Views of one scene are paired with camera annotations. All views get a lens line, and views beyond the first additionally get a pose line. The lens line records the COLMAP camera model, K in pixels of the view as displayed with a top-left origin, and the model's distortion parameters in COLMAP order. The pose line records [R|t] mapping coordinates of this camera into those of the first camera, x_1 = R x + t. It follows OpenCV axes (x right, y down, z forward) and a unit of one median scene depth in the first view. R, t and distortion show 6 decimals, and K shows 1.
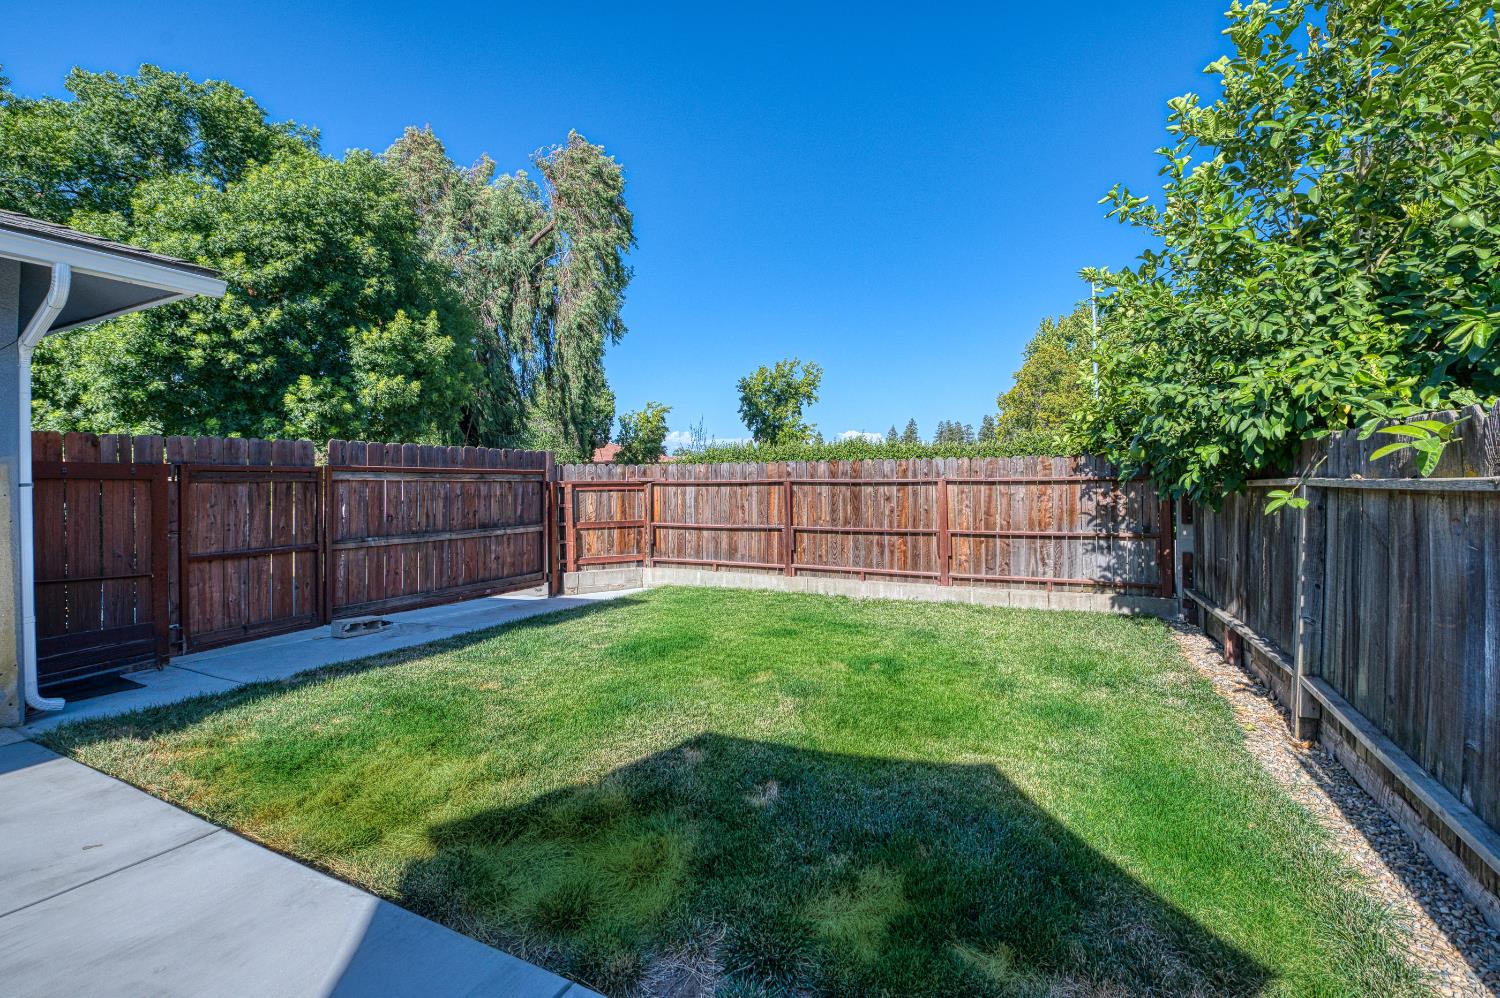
lens RADIAL K [[640.1, 0, 774.0], [0, 640.1, 473.2], [0, 0, 1]] dist [-0.019594, 0.000207]
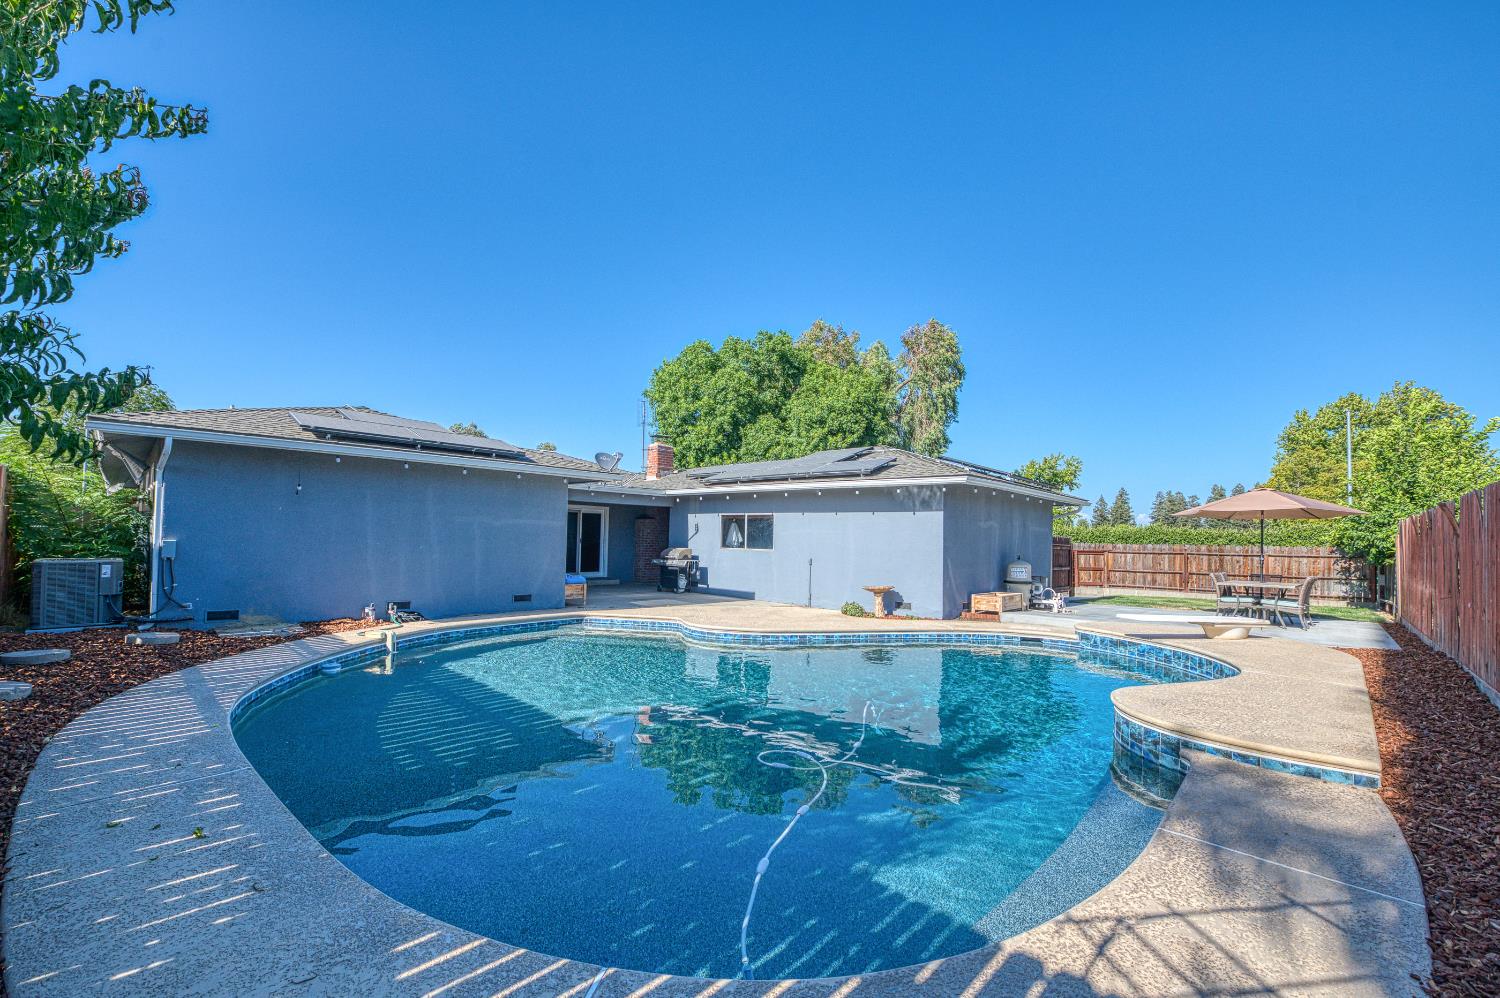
lens RADIAL K [[610.9, 0, 755.2], [0, 610.9, 525.9], [0, 0, 1]] dist [-0.019839, -0.000006]
pose [[0.946887, 0.021197, -0.320868, -0.871725], [-0.028044, 0.999467, -0.016732, -0.006572], [0.320342, 0.024842, 0.946976, -1.864070]]
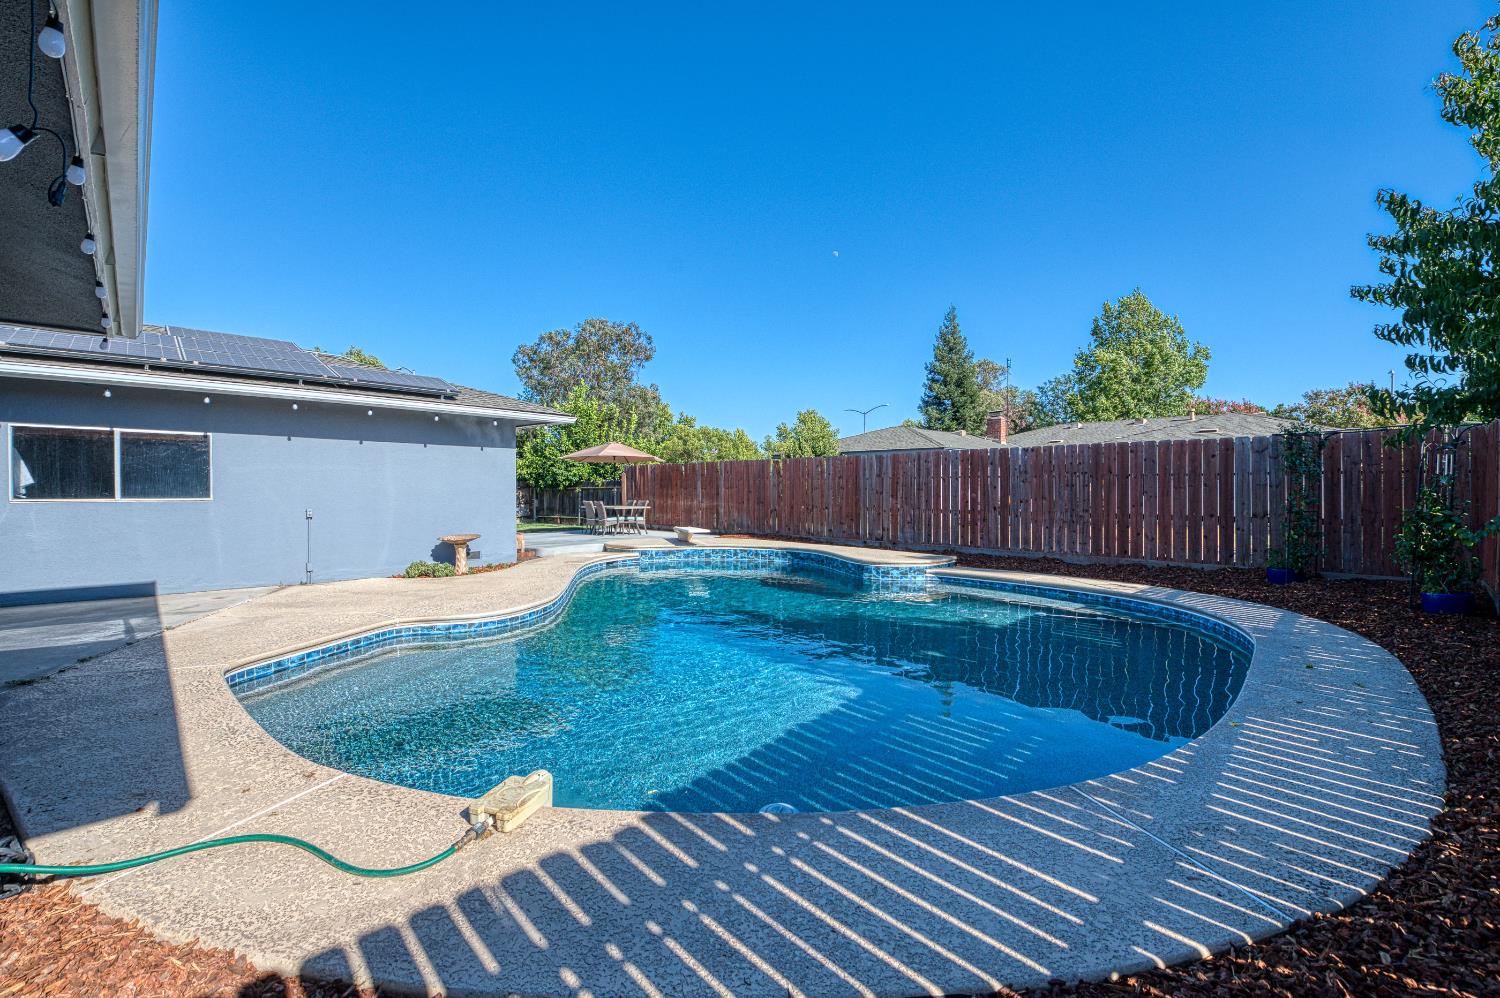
lens RADIAL K [[630.6, 0, 744.4], [0, 630.6, 499.4], [0, 0, 1]] dist [-0.022270, -0.000003]
pose [[0.352529, -0.011449, 0.935731, -2.102362], [-0.009155, 0.999835, 0.015683, 0.009875], [-0.935756, -0.014096, 0.352366, -1.301741]]
